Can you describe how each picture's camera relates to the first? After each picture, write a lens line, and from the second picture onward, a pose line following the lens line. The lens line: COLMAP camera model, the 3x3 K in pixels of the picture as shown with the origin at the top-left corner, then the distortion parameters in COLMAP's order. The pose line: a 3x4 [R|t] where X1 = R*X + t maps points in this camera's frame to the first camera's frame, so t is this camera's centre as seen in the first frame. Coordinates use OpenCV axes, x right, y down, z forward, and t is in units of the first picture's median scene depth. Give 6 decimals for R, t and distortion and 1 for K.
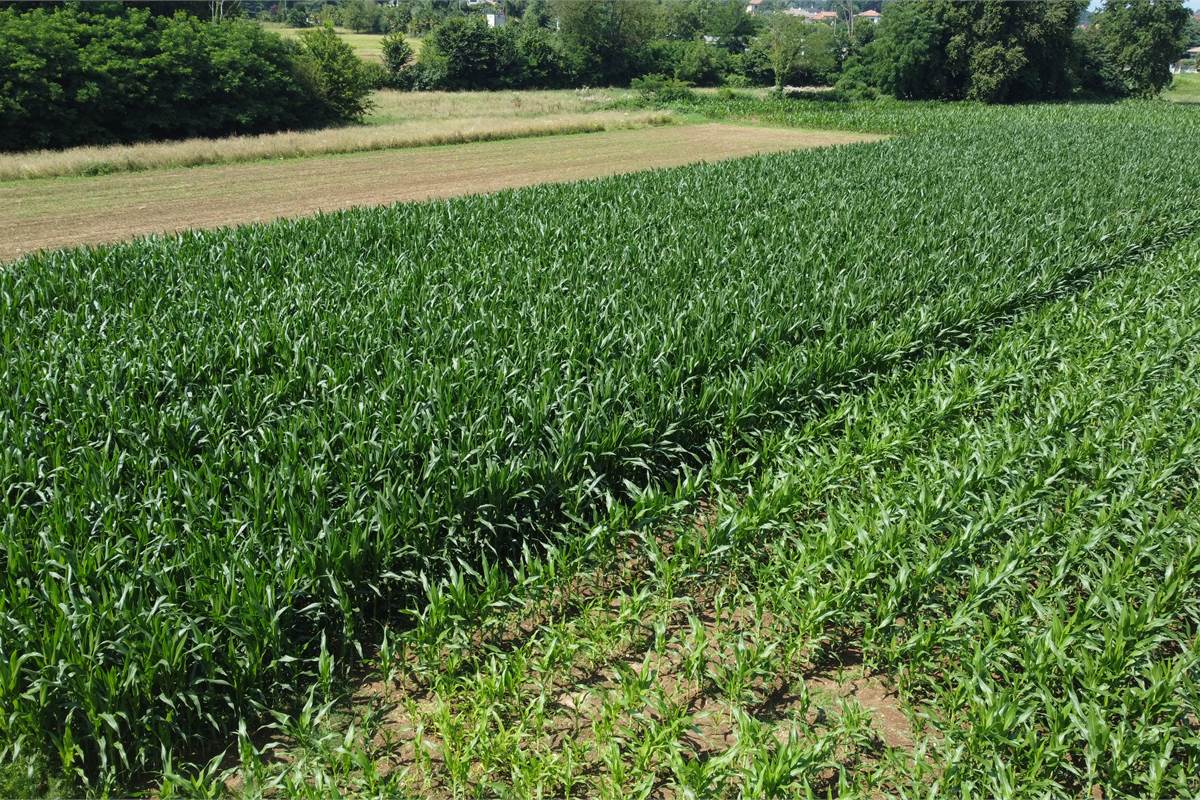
lens RADIAL K [[1082.1, 0, 603.1], [0, 1082.1, 398.6], [0, 0, 1]] dist [-0.004100, -0.009262]
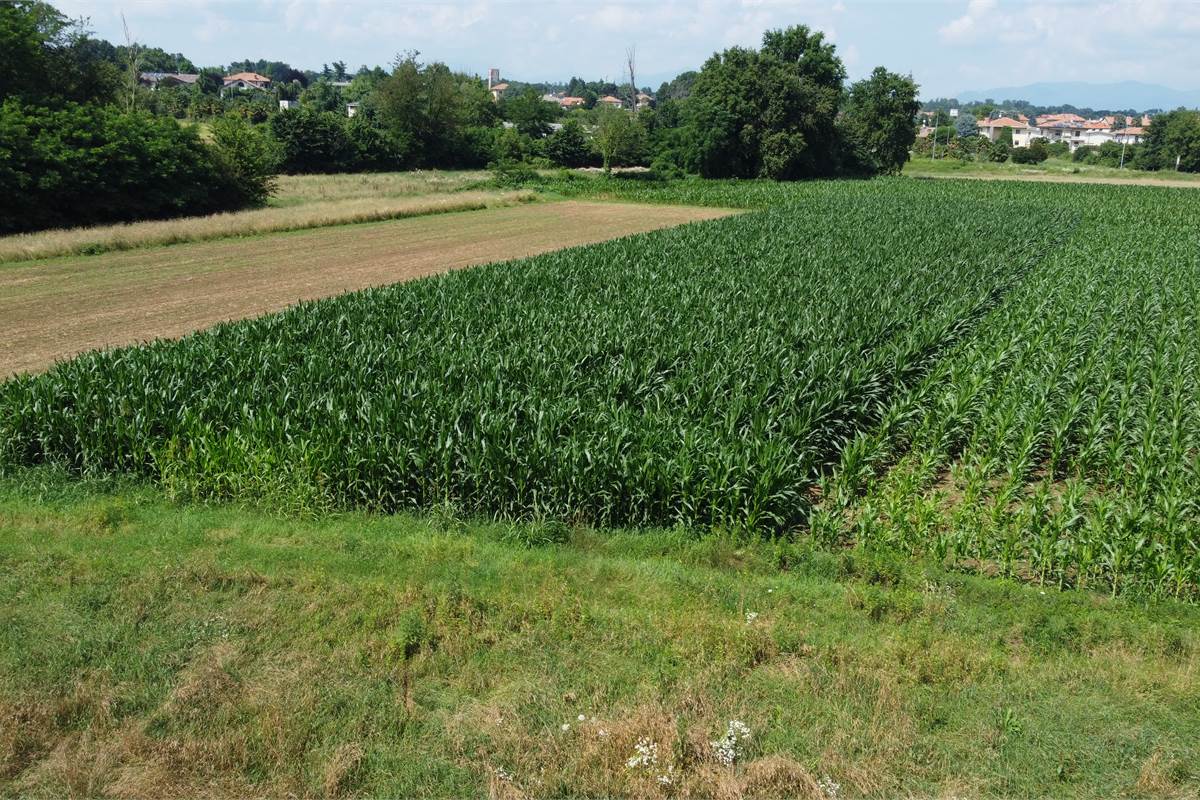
lens RADIAL K [[1082.1, 0, 603.8], [0, 1082.1, 403.5], [0, 0, 1]] dist [-0.004100, -0.009262]
pose [[0.970175, -0.059202, 0.235063, -1.289204], [0.074441, 0.995624, -0.056488, 0.231350], [-0.230691, 0.072302, 0.970337, -0.895402]]
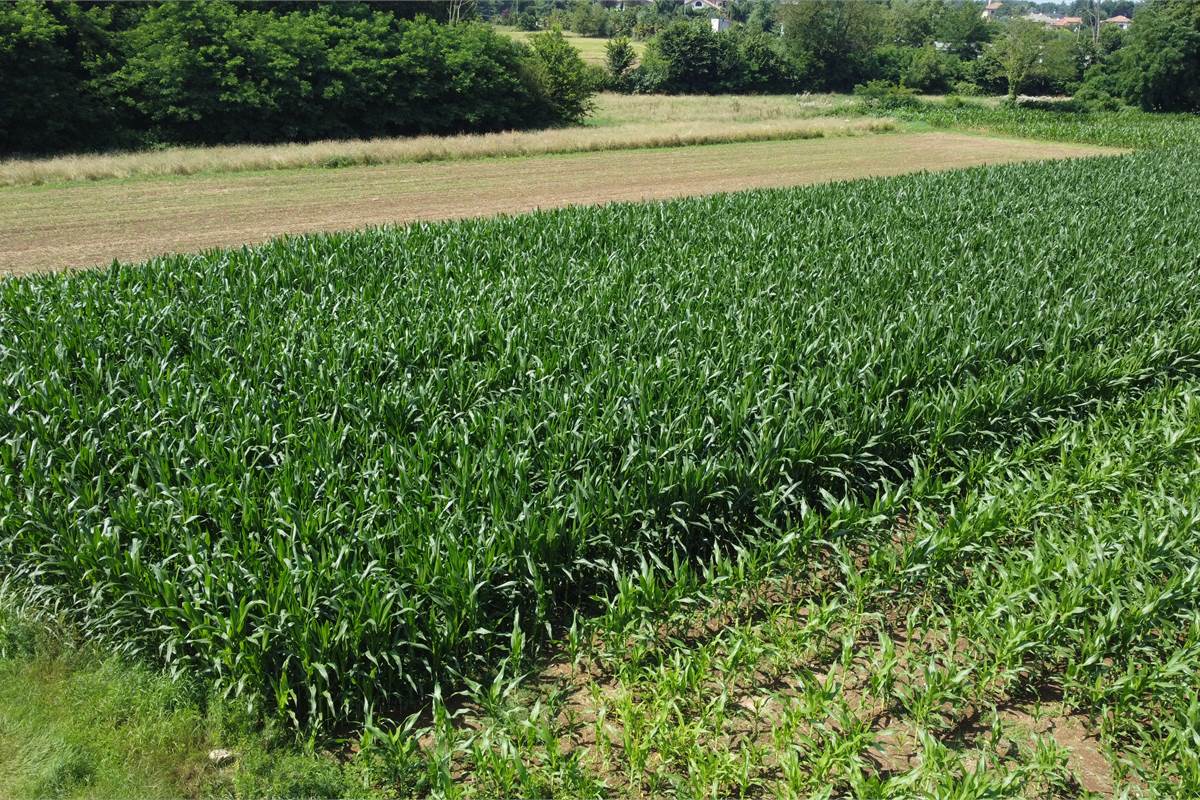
lens RADIAL K [[1082.1, 0, 601.5], [0, 1082.1, 397.5], [0, 0, 1]] dist [-0.004100, -0.009262]
pose [[0.980761, 0.066583, -0.183509, -0.000765], [-0.067419, 0.997723, 0.001691, 0.002425], [0.183203, 0.010714, 0.983017, -0.006323]]
